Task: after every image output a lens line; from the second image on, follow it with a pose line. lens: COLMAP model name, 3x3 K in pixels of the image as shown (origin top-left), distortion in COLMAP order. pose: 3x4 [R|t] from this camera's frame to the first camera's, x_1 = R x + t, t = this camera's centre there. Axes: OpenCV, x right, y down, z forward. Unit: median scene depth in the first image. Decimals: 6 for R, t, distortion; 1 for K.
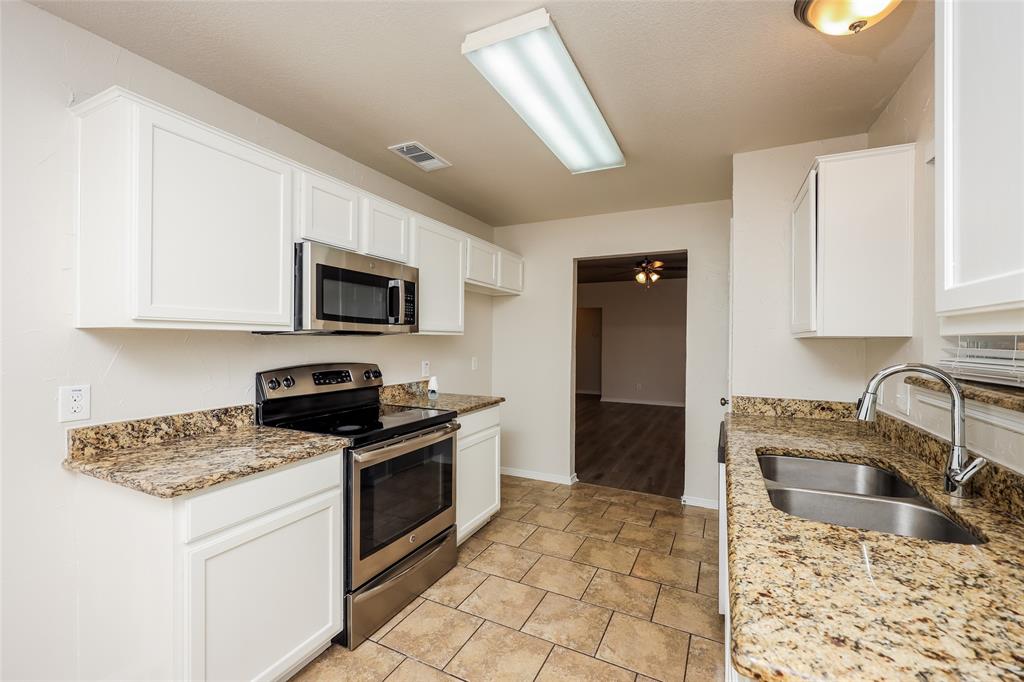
lens RADIAL K [[422.3, 0, 518.9], [0, 422.3, 343.0], [0, 0, 1]] dist [0.000560, -0.000471]
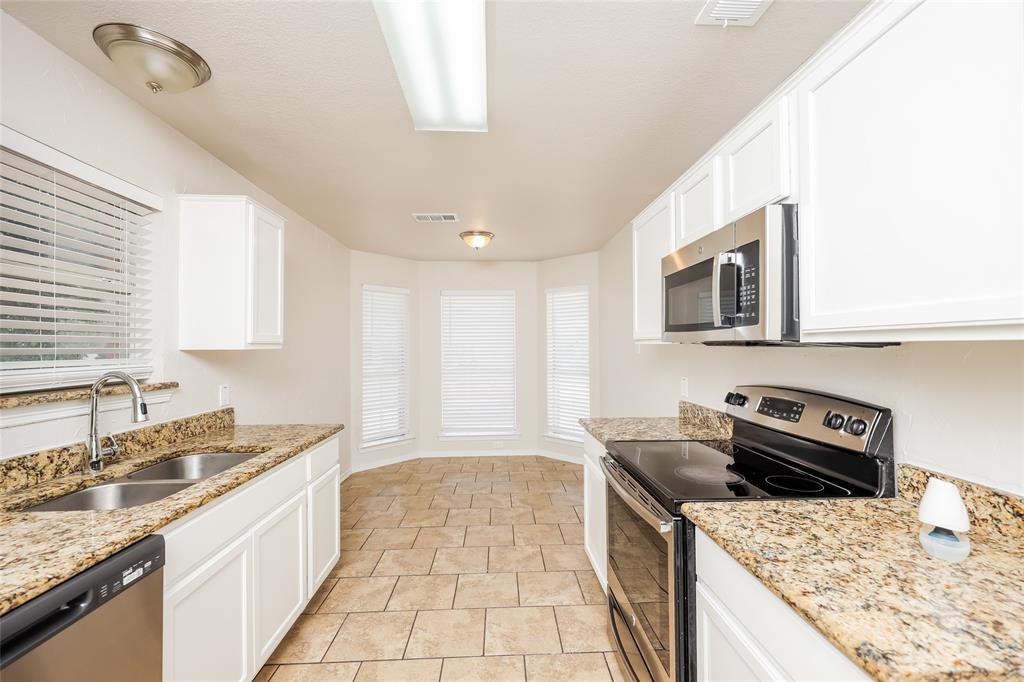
lens RADIAL K [[422.3, 0, 512.2], [0, 422.3, 340.3], [0, 0, 1]] dist [0.000560, -0.000471]
pose [[-0.880458, -0.008867, -0.474041, 0.272052], [-0.004712, 0.999939, -0.009952, -0.020292], [0.474100, -0.006528, -0.880447, 1.437488]]
